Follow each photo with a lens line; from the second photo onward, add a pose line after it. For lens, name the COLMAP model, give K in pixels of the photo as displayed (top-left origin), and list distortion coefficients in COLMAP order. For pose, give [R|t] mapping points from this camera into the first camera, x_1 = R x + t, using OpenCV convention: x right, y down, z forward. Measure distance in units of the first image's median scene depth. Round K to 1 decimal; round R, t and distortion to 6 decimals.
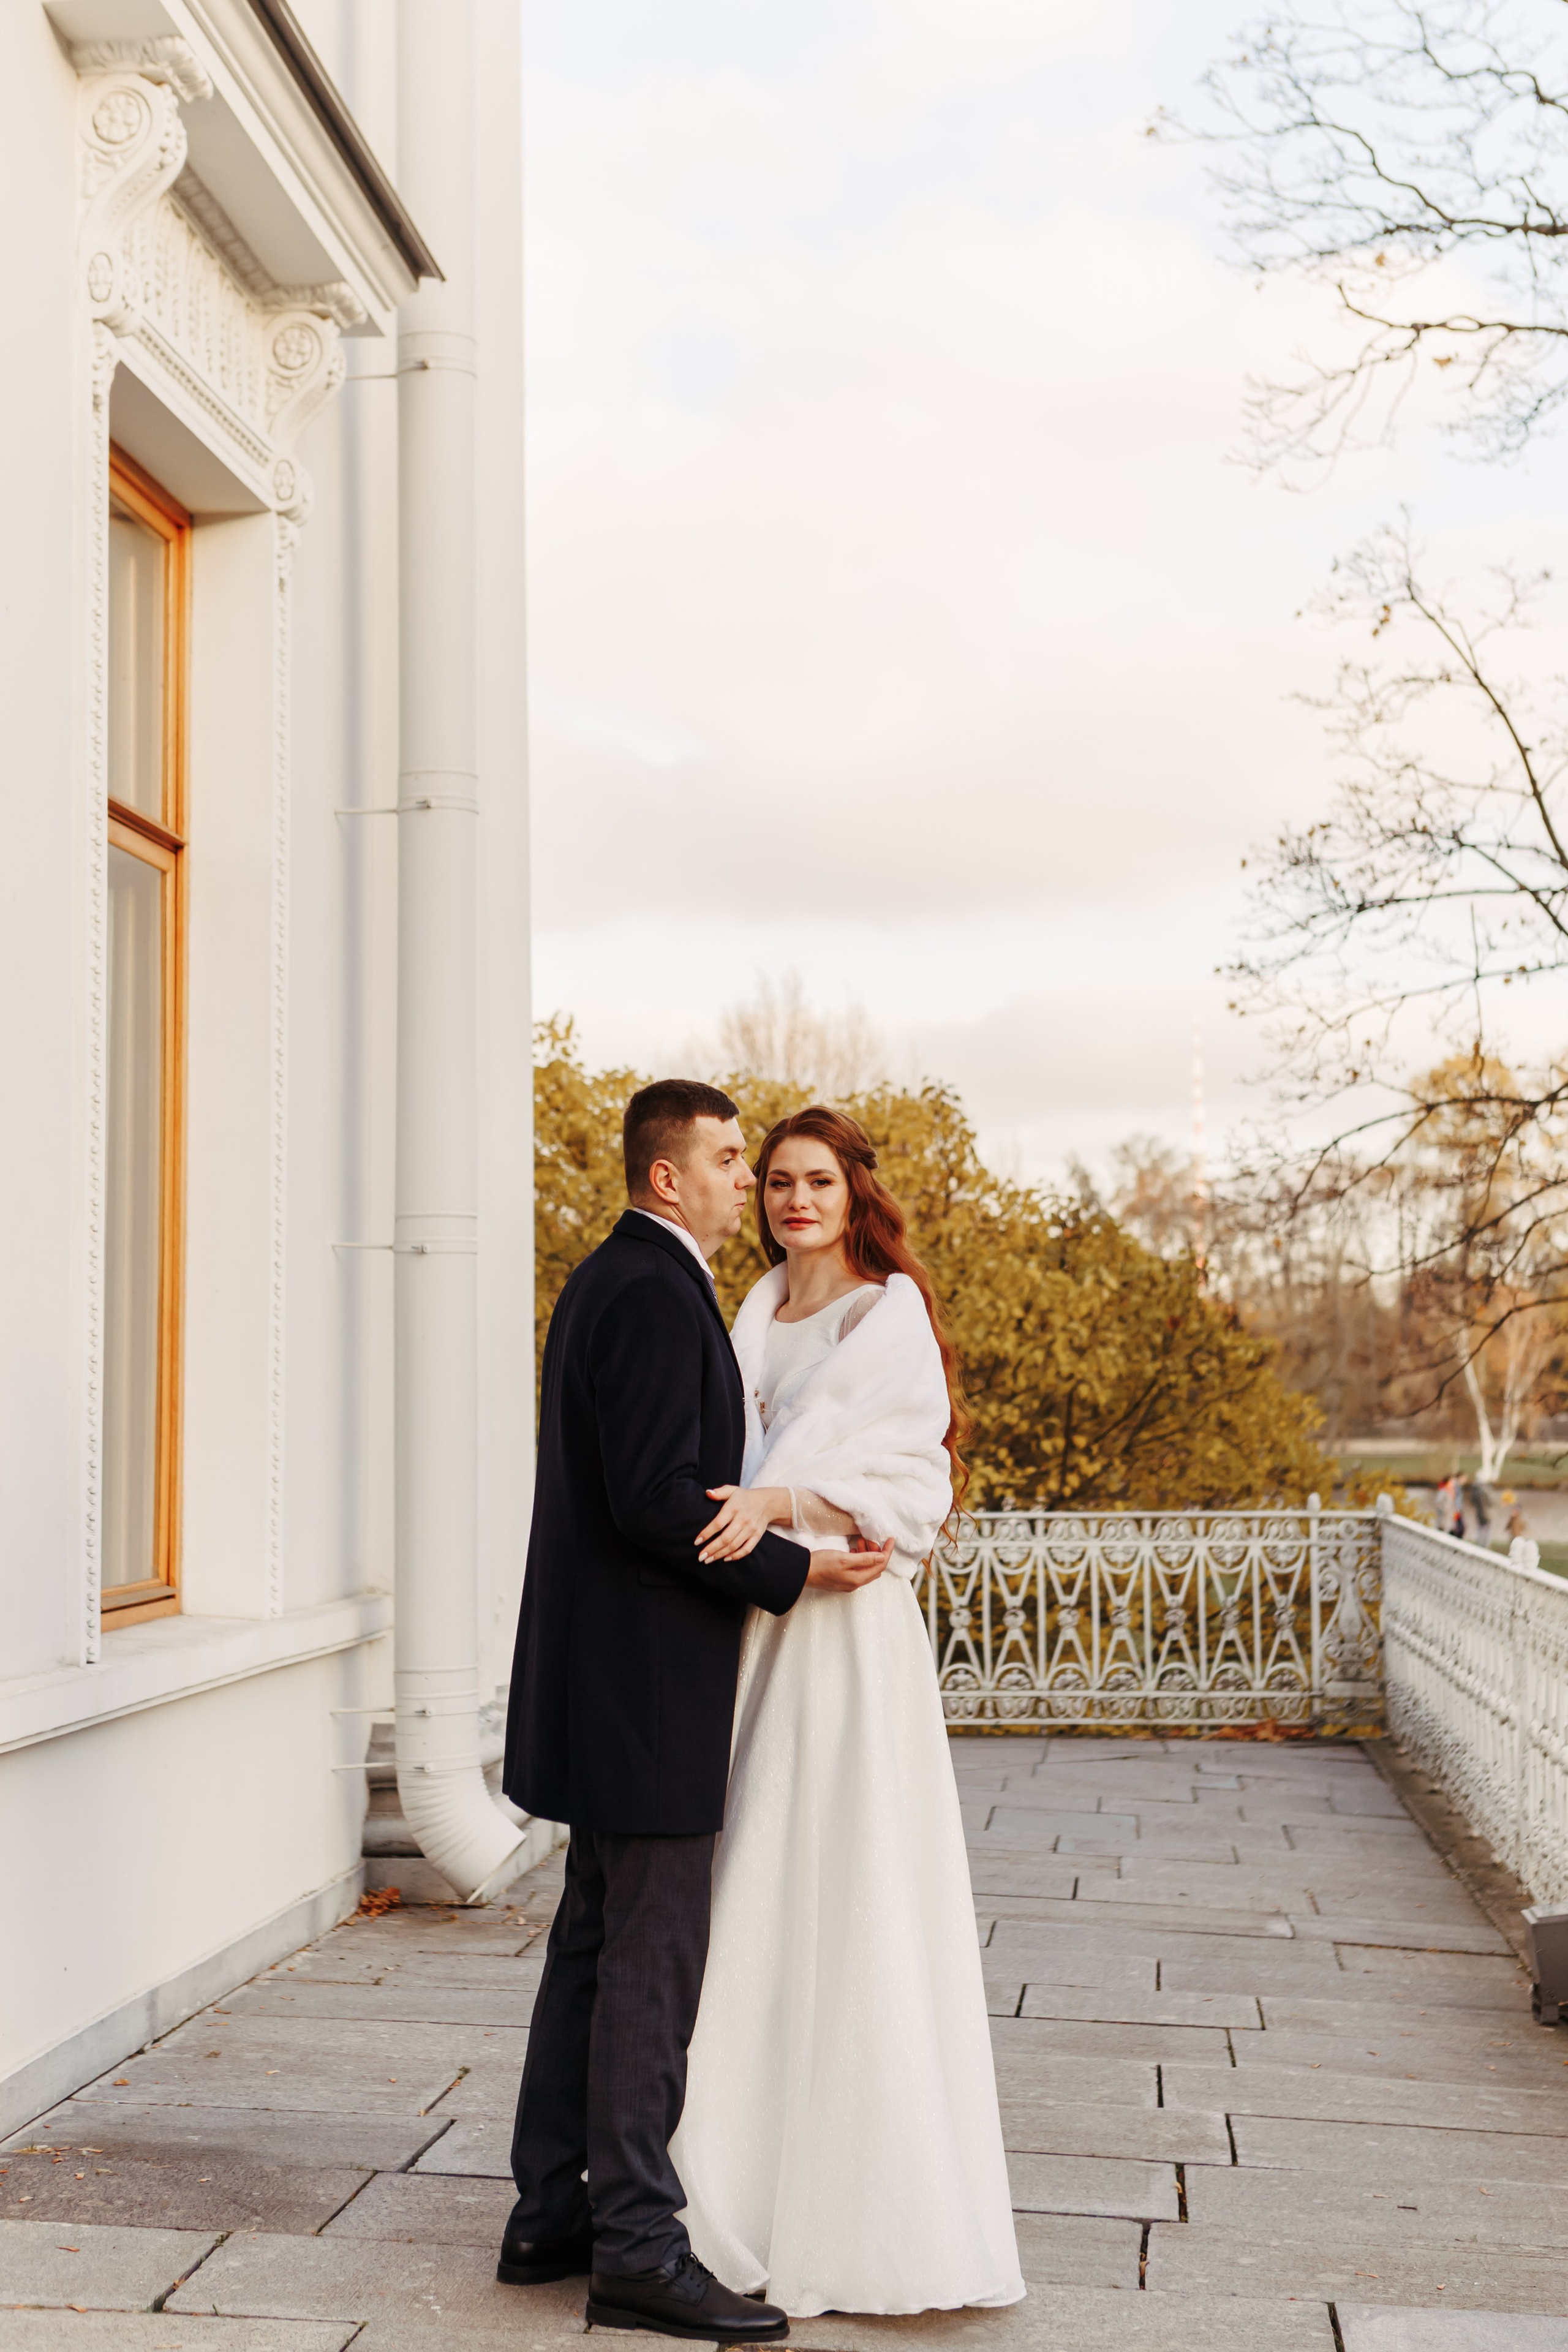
lens RADIAL K [[3420.9, 0, 783.8], [0, 3420.9, 1175.4], [0, 0, 1]] dist [-0.003232, 0.000000]
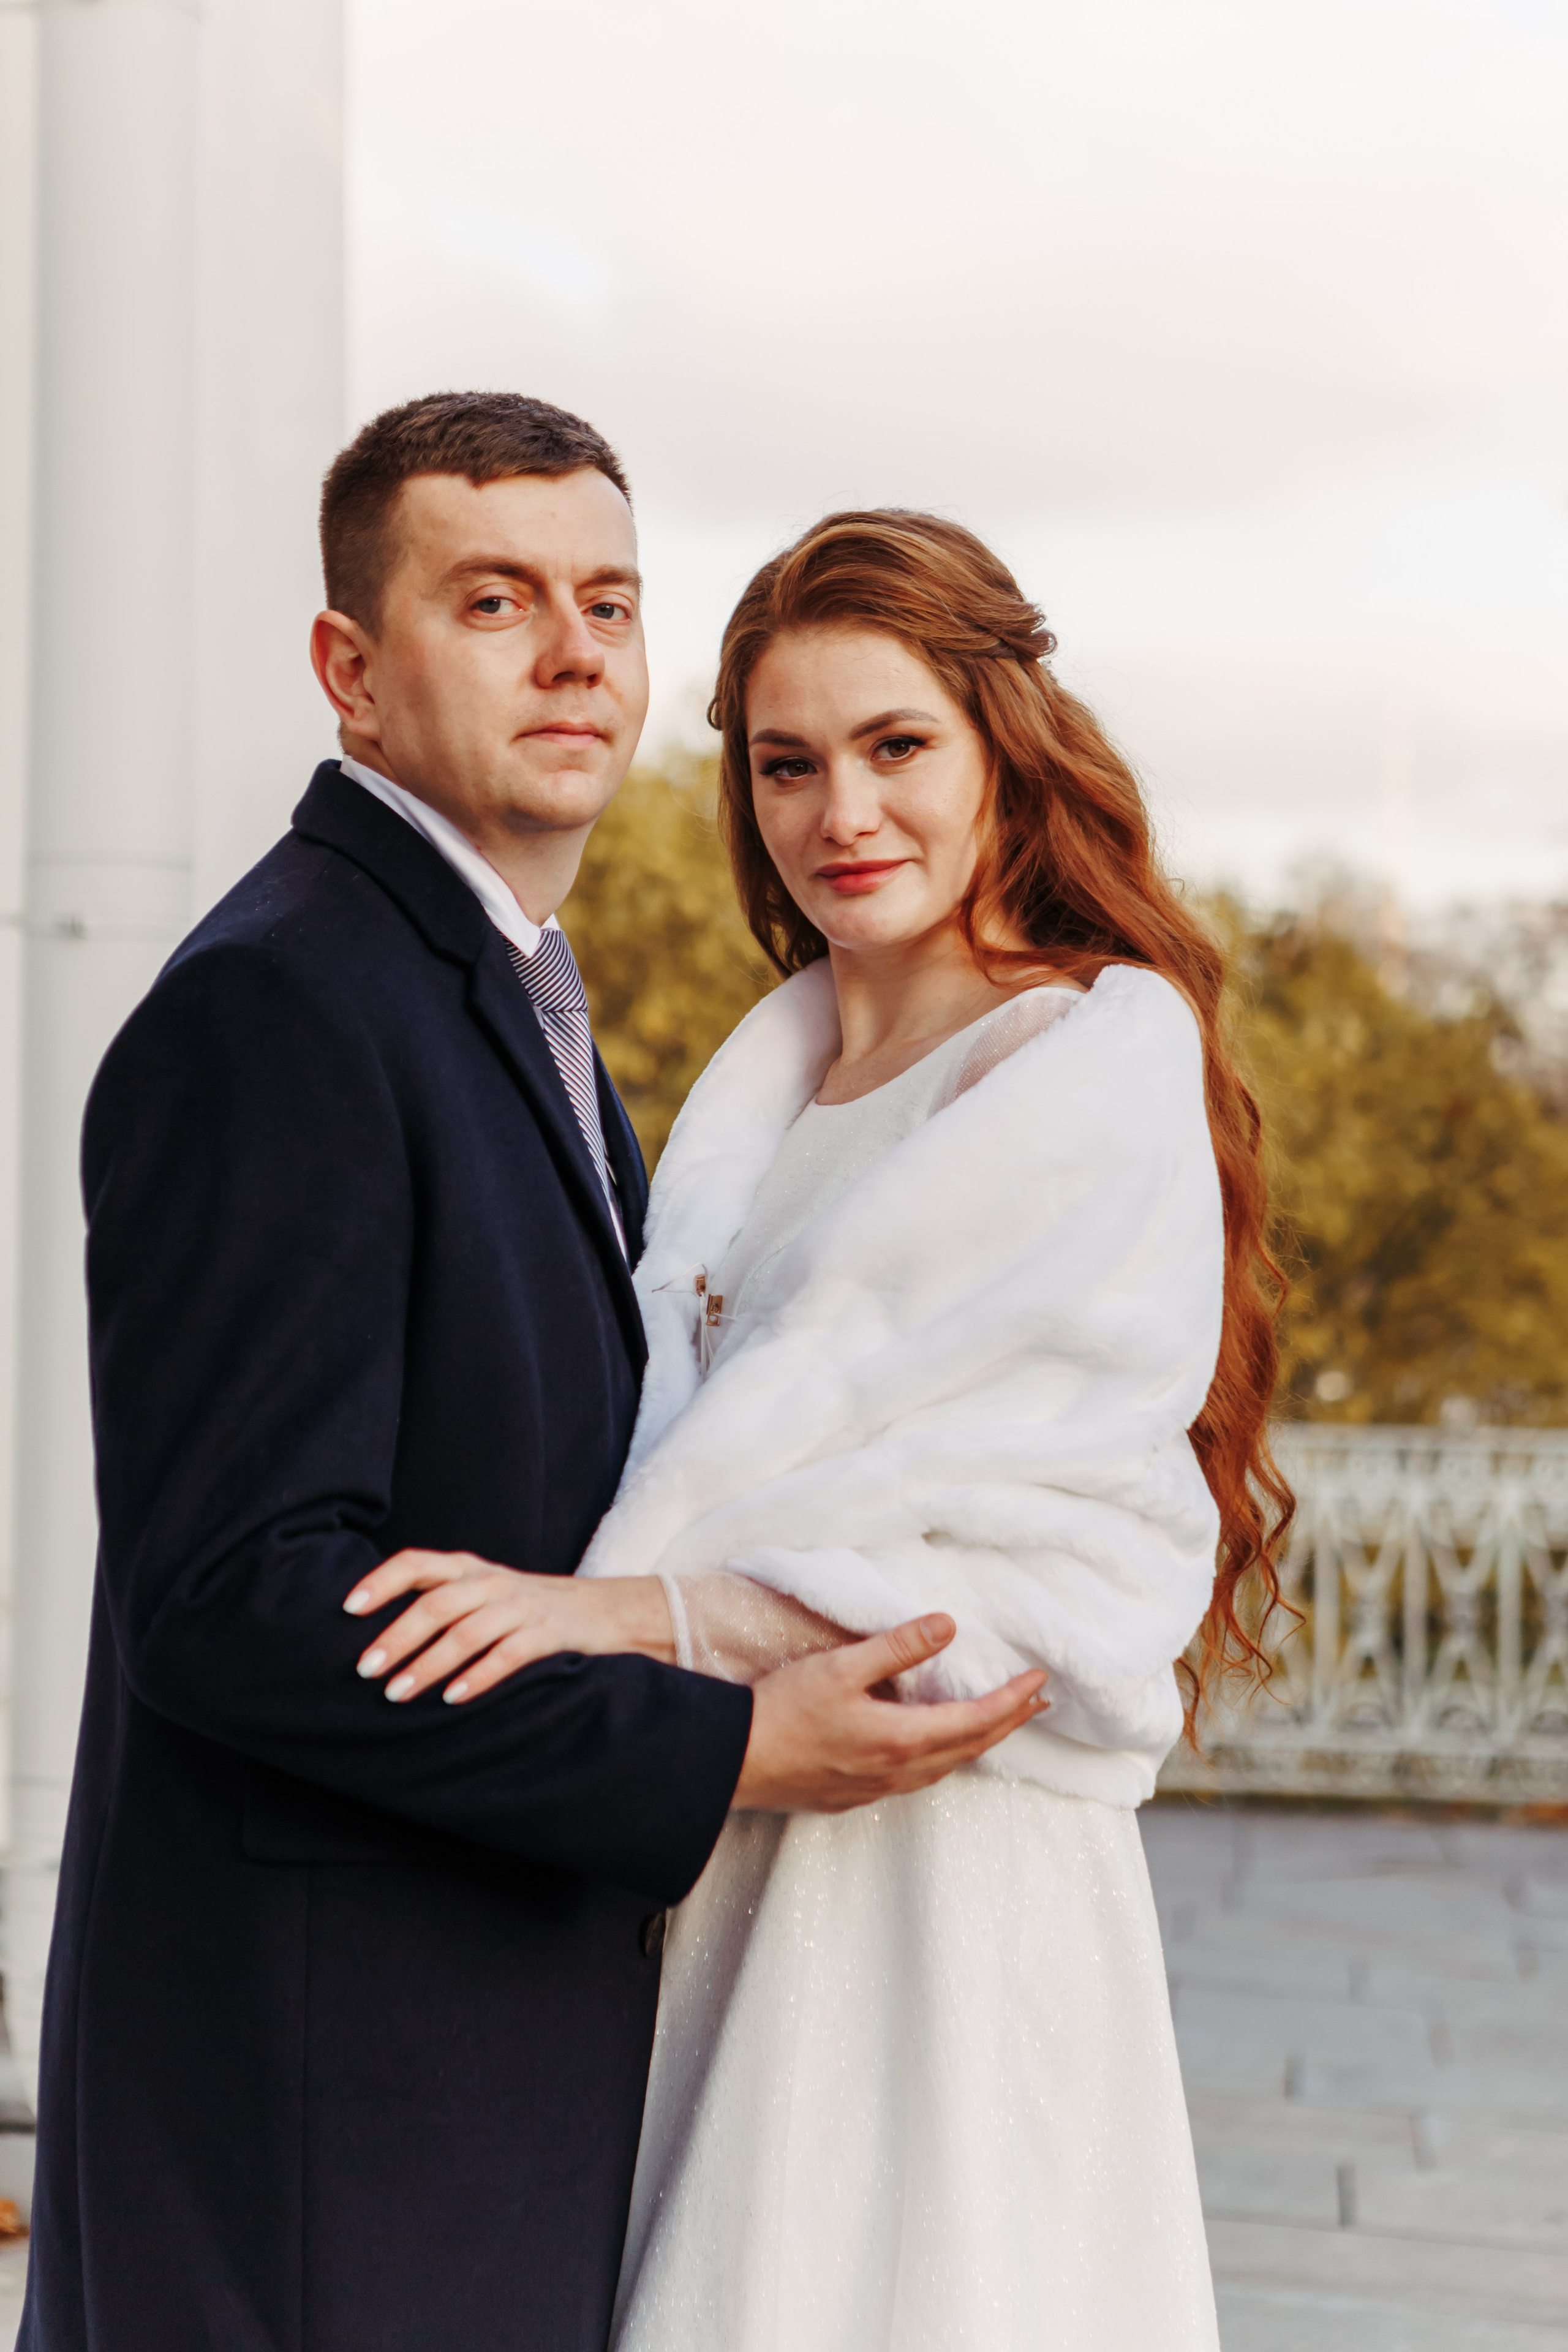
lens RADIAL K [[4694.4, 0, 783.9], [0, 4694.4, 1177.4], [0, 0, 1]] dist [-0.015676, 0.000000]
pose [[0.999942, 0.010367, -0.003051, 0.000029], [-0.010164, 0.998139, 0.060126, 0.015463], [0.003669, -0.060092, 0.998186, 0.423539]]
